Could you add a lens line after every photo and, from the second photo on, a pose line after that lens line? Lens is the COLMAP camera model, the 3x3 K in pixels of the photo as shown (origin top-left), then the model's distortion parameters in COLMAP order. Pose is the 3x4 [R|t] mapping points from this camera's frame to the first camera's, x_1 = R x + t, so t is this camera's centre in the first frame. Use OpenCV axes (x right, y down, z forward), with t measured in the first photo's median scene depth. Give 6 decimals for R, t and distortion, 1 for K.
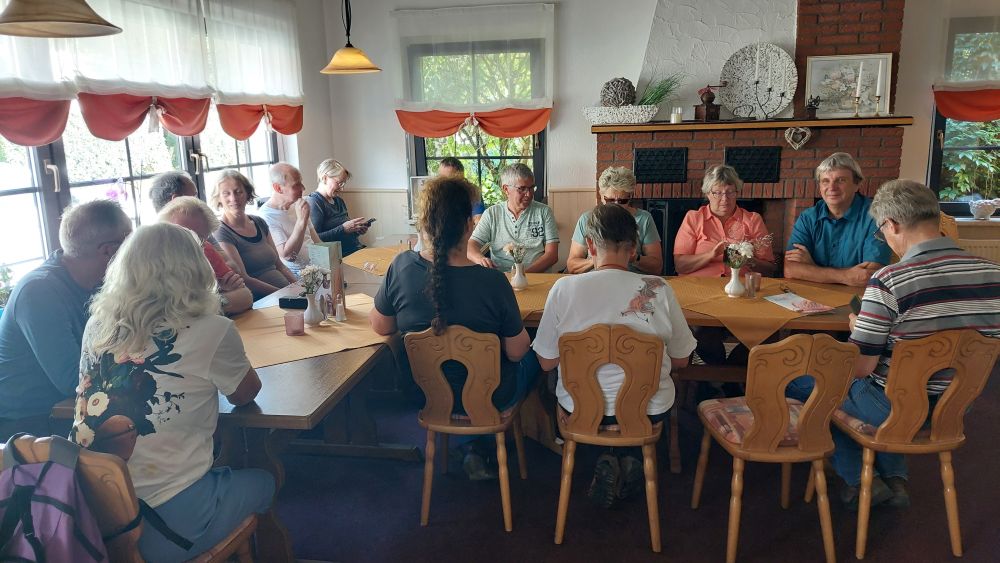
lens RADIAL K [[702.2, 0, 500.0], [0, 702.2, 281.5], [0, 0, 1]] dist [-0.005986, -0.004710]
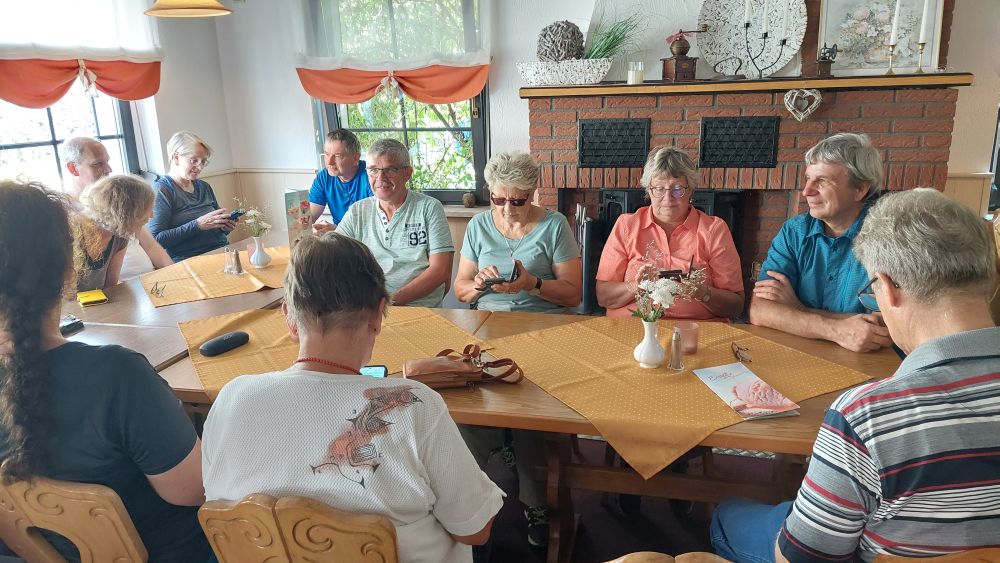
lens RADIAL K [[726.8, 0, 500.0], [0, 726.8, 281.5], [0, 0, 1]] dist [0.001153, -0.005720]
pose [[0.998314, 0.014235, -0.056274, 0.164280], [-0.011970, 0.999113, 0.040378, -0.053023], [0.056799, -0.039637, 0.997599, 0.247397]]
